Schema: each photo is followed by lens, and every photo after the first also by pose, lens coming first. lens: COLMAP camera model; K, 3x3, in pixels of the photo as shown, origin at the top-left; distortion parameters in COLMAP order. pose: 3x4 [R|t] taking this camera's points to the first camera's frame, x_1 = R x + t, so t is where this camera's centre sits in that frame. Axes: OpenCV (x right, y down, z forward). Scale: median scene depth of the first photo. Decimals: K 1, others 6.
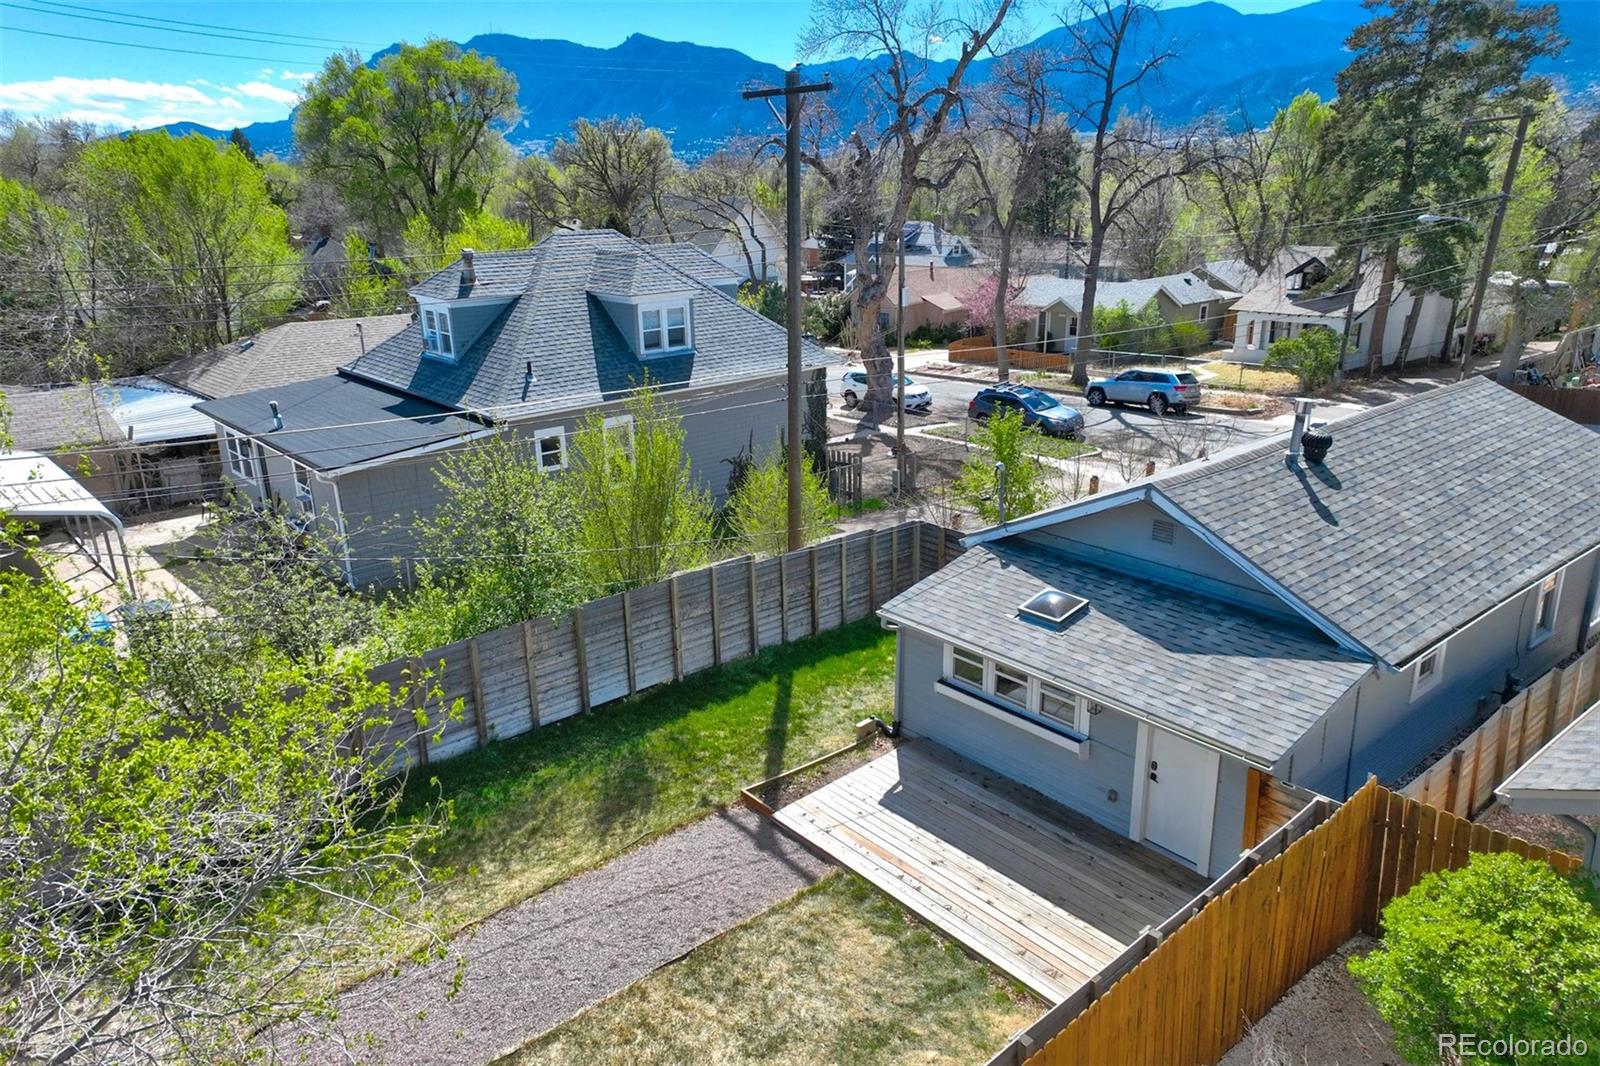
lens RADIAL K [[1090.9, 0, 800.0], [0, 1090.9, 533.0], [0, 0, 1]] dist [0.088836, -0.000193]
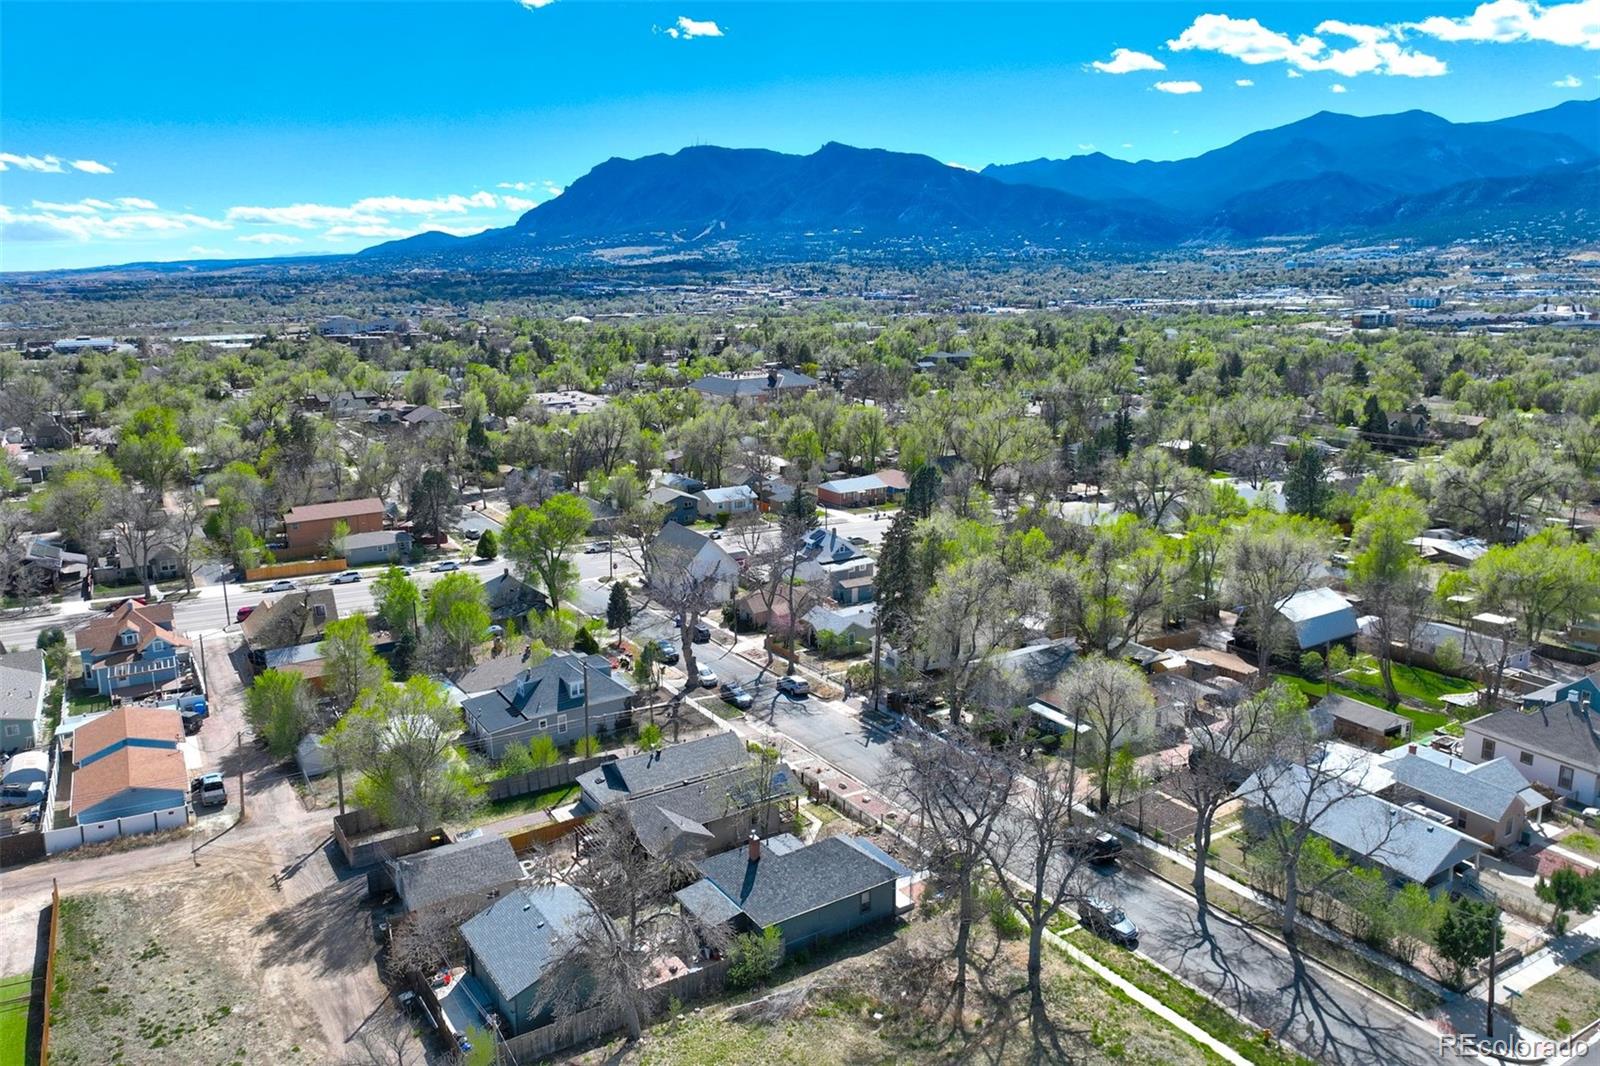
lens RADIAL K [[1106.2, 0, 800.0], [0, 1106.2, 533.0], [0, 0, 1]] dist [0.003463, -0.000802]
pose [[0.988195, 0.039381, -0.148052, 2.075467], [-0.052119, 0.995172, -0.083168, -0.797838], [0.144062, 0.089903, 0.985476, -4.737288]]
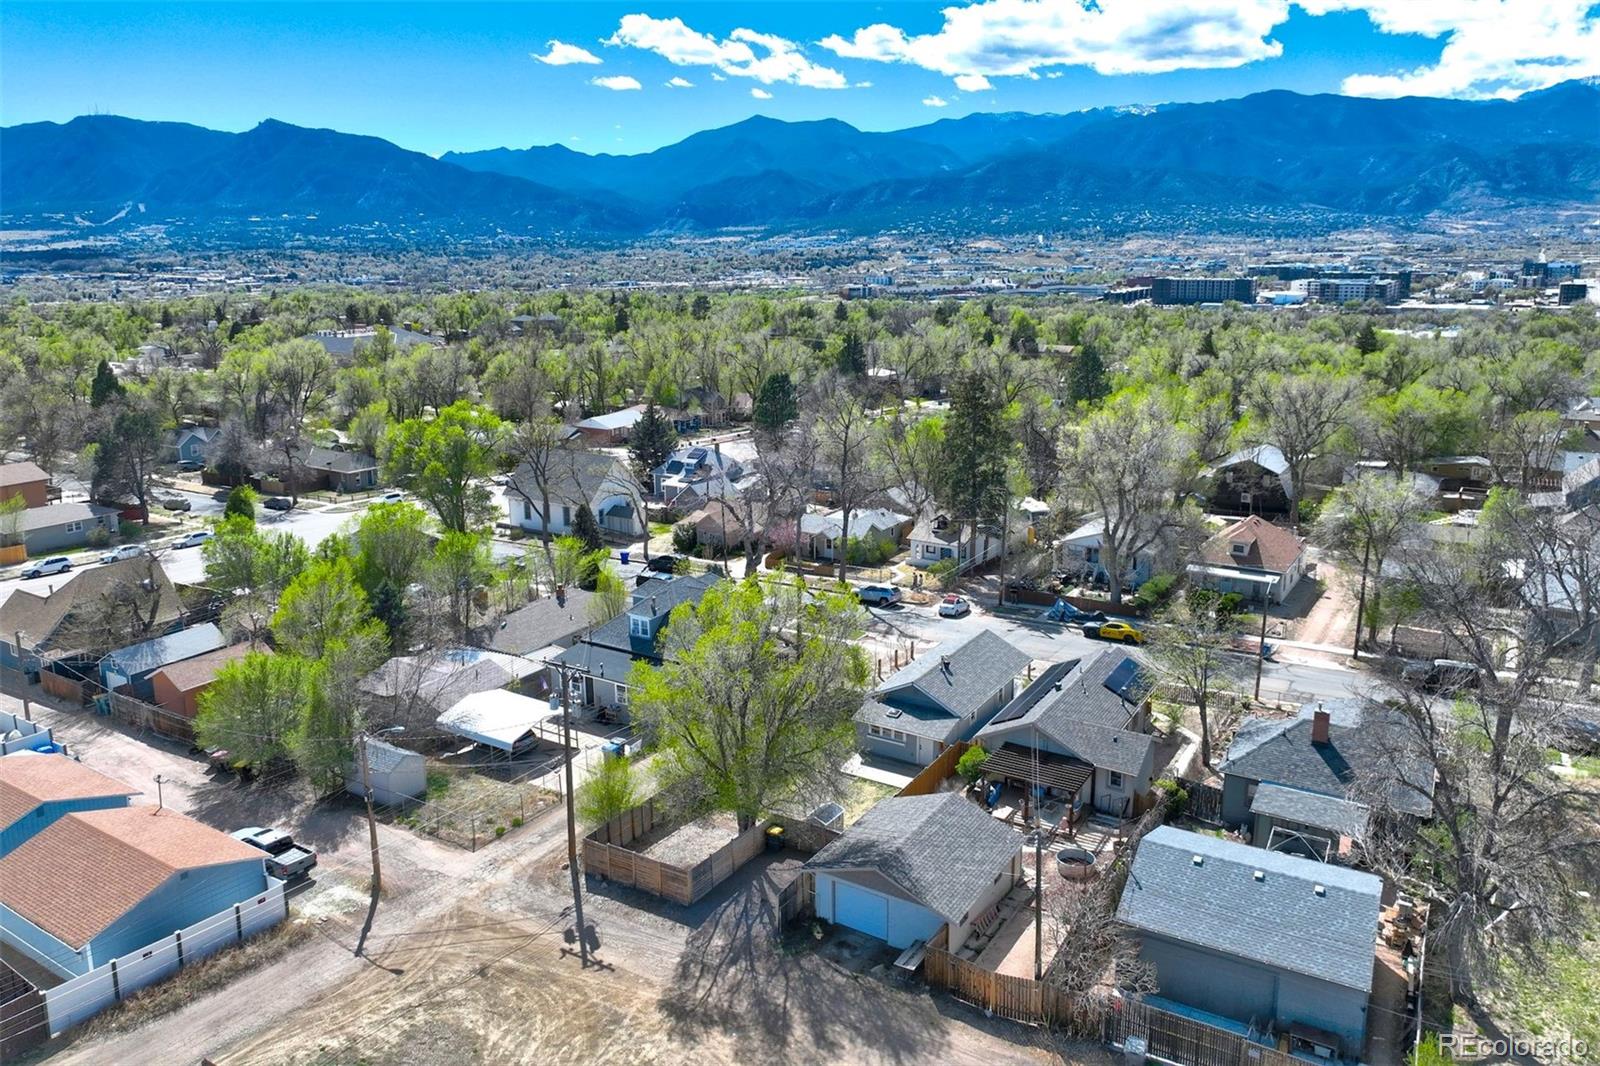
lens RADIAL K [[1093.4, 0, 800.0], [0, 1093.4, 533.0], [0, 0, 1]] dist [0.004437, 0.000069]
pose [[0.957498, -0.065629, 0.280874, -1.227225], [0.085957, 0.994450, -0.060664, -0.389274], [-0.275334, 0.082229, 0.957825, -2.928935]]
